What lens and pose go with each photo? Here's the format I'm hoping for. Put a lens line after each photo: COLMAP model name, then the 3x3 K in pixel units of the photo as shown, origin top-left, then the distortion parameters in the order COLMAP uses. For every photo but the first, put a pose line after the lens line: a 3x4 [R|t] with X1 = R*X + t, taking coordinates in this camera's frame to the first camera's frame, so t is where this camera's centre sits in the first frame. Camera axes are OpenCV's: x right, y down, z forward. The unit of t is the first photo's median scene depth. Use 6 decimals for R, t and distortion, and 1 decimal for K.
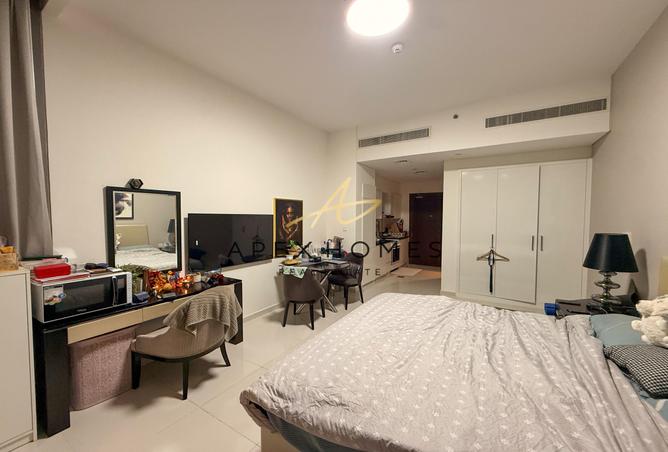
lens RADIAL K [[269.9, 0, 332.0], [0, 269.9, 226.4], [0, 0, 1]] dist [0.000063, 0.000037]
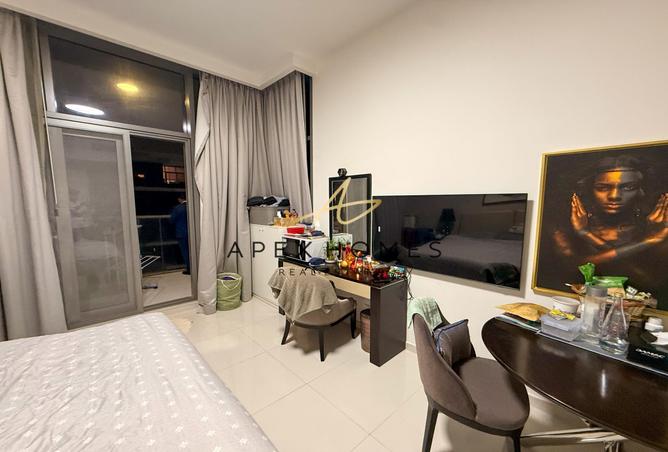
lens RADIAL K [[269.9, 0, 331.8], [0, 269.9, 231.1], [0, 0, 1]] dist [0.000063, 0.000037]
pose [[-0.252450, 0.102481, -0.962168, 0.338426], [-0.034121, 0.992814, 0.114697, -0.025408], [0.967008, 0.061785, -0.247139, 0.912469]]
